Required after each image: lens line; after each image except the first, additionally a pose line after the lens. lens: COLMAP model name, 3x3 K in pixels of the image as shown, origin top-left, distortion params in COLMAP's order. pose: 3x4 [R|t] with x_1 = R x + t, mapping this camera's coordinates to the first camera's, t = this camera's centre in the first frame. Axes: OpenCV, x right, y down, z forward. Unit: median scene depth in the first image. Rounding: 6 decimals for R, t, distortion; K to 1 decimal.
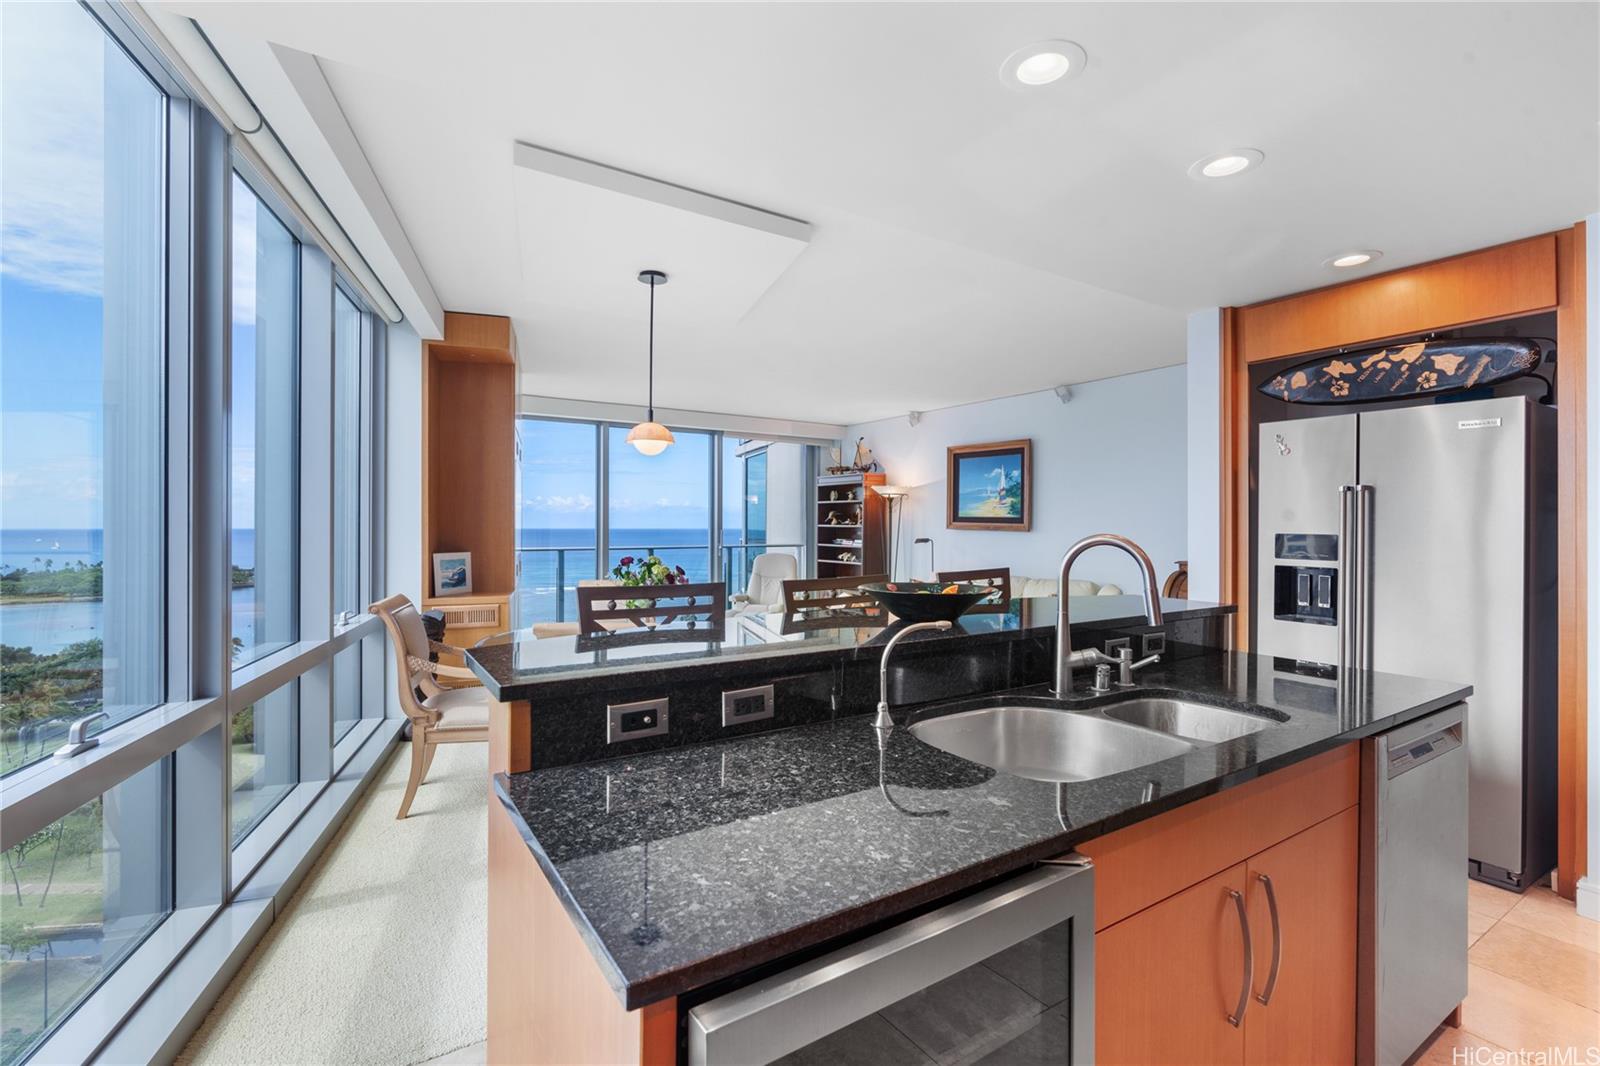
lens RADIAL K [[731.1, 0, 801.9], [0, 731.1, 526.3], [0, 0, 1]] dist [-0.013910, 0.003893]
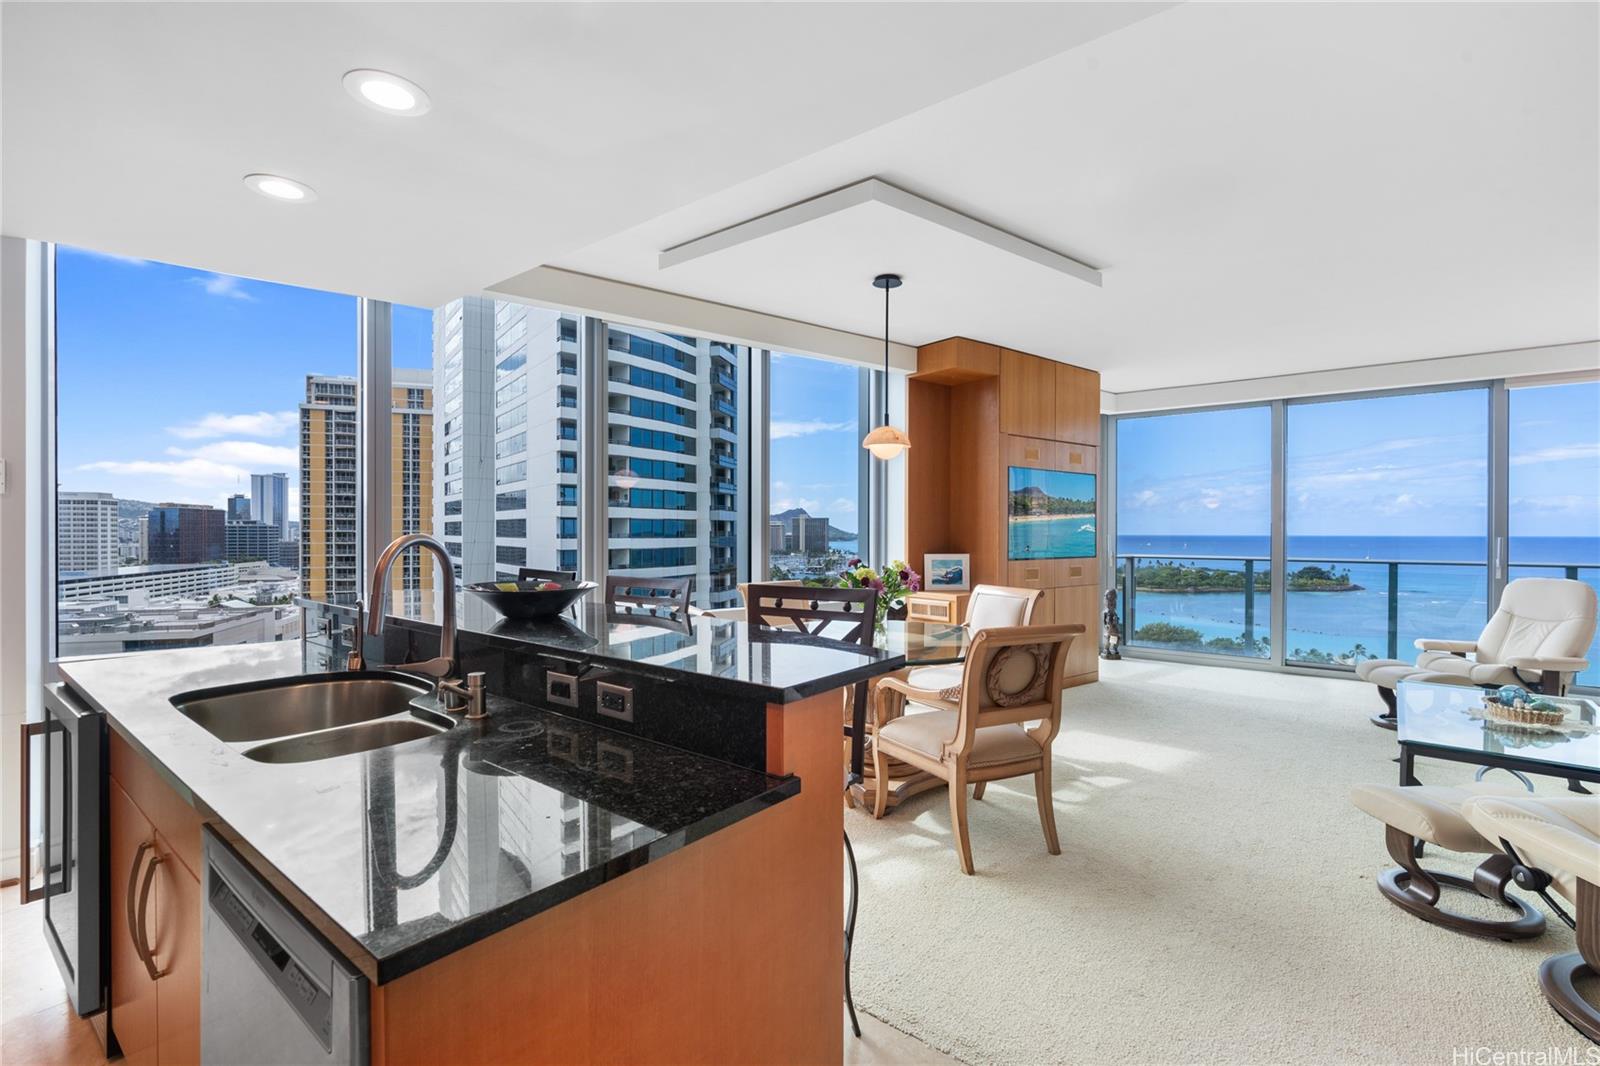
lens RADIAL K [[731.1, 0, 792.4], [0, 731.1, 534.2], [0, 0, 1]] dist [-0.013910, 0.003893]
pose [[0.306232, 0.001388, -0.951956, 0.324447], [0.001433, 0.999997, 0.001919, -0.000586], [0.951956, -0.001951, 0.306230, 0.263561]]
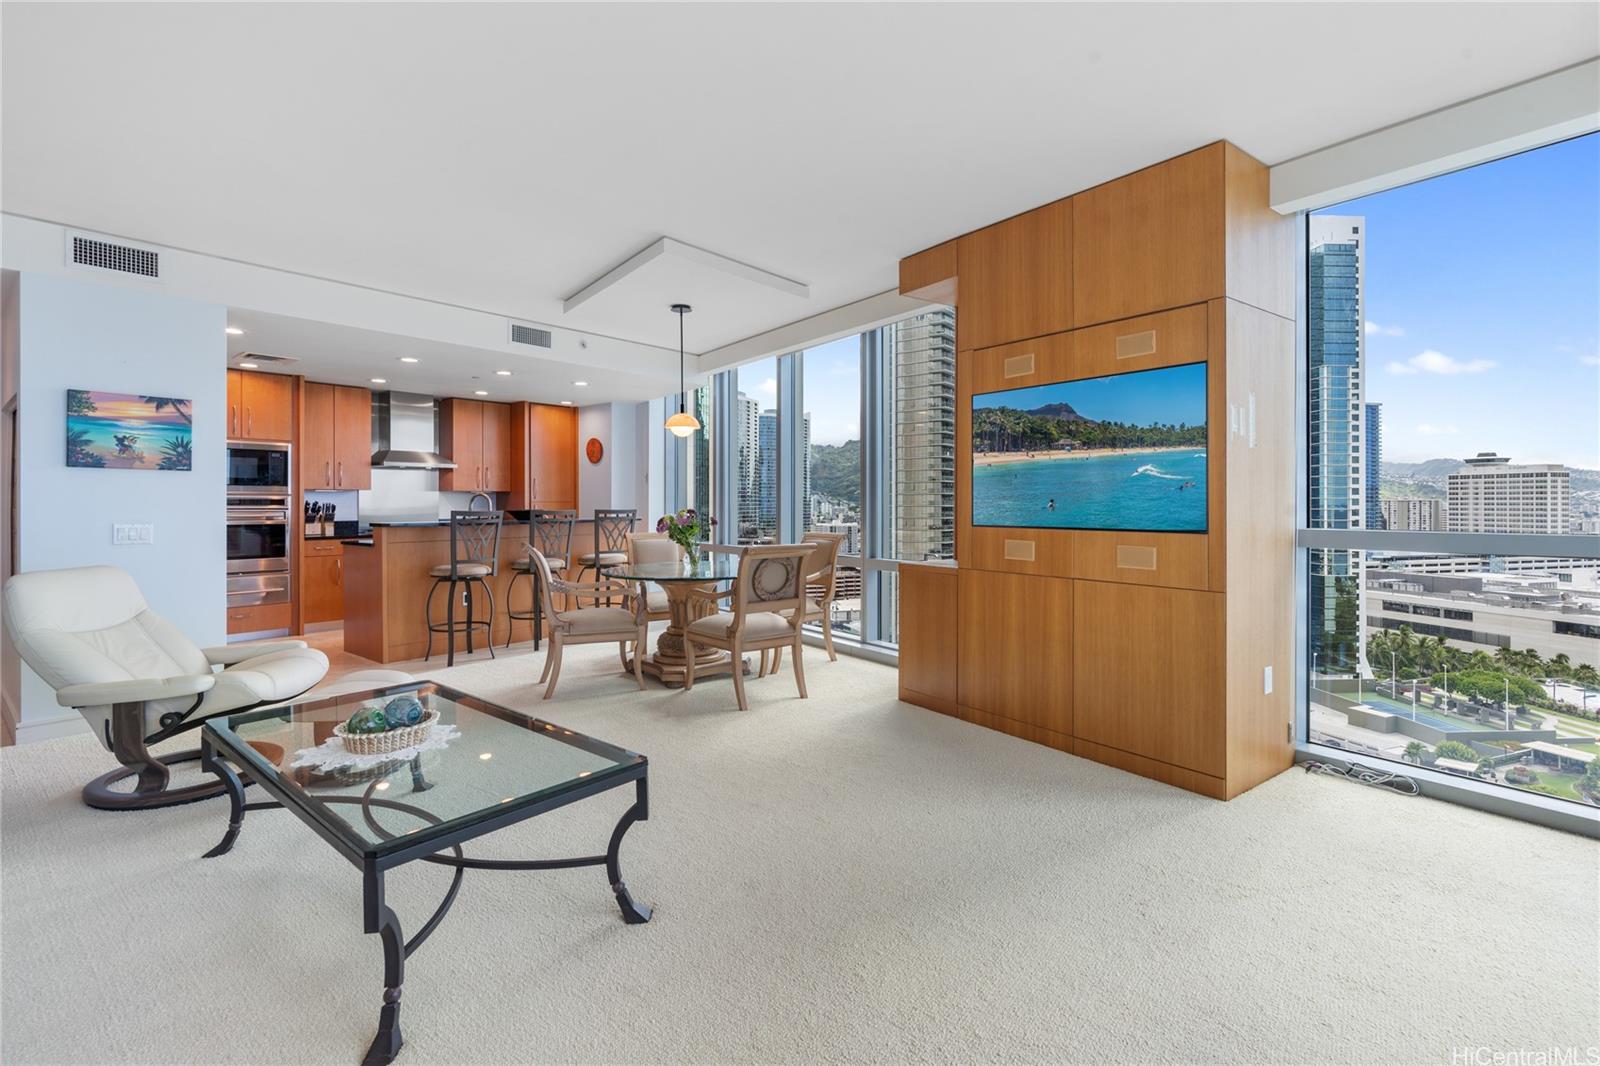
lens RADIAL K [[731.1, 0, 794.9], [0, 731.1, 507.0], [0, 0, 1]] dist [-0.013910, 0.003893]
pose [[-0.954562, -0.002837, -0.297999, -0.000095], [-0.004049, 0.999986, 0.003449, 0.011787], [0.297985, 0.004499, -0.954560, 1.086979]]
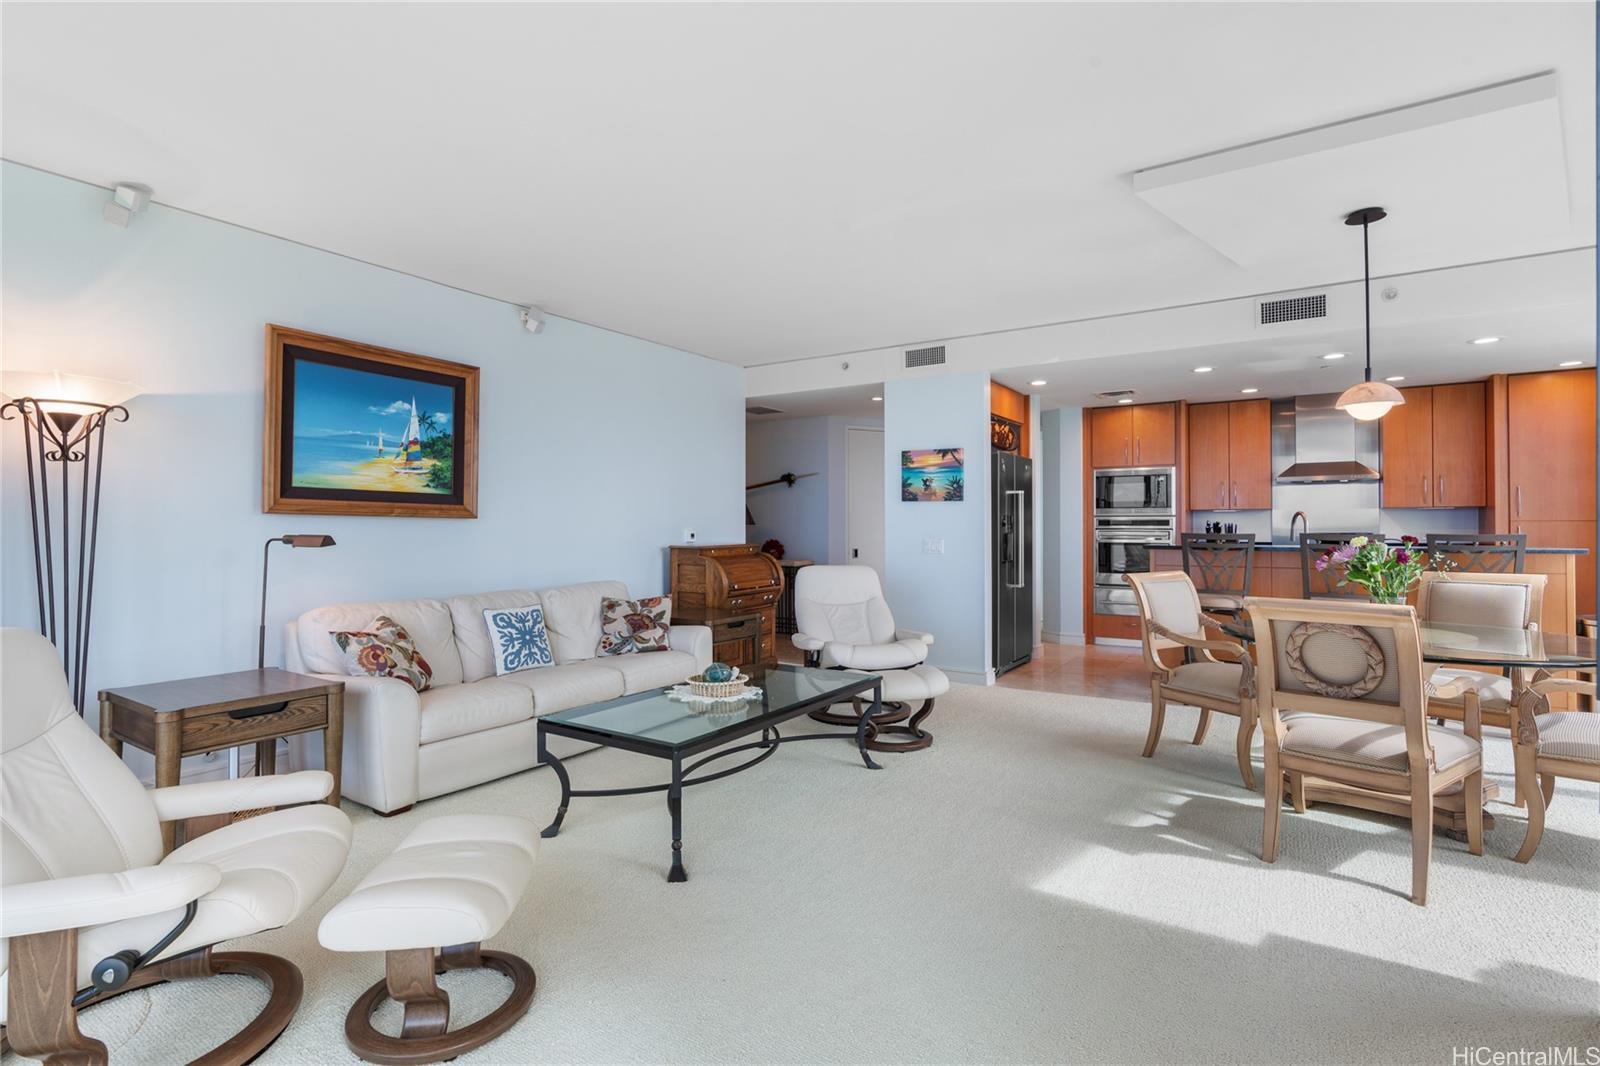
lens RADIAL K [[759.8, 0, 793.5], [0, 759.8, 518.4], [0, 0, 1]] dist [-0.011451, 0.001895]
pose [[-0.405922, 0.002395, 0.913905, -0.337005], [0.001103, 0.999997, -0.002131, 0.007826], [-0.913907, 0.000144, -0.405923, 0.907787]]
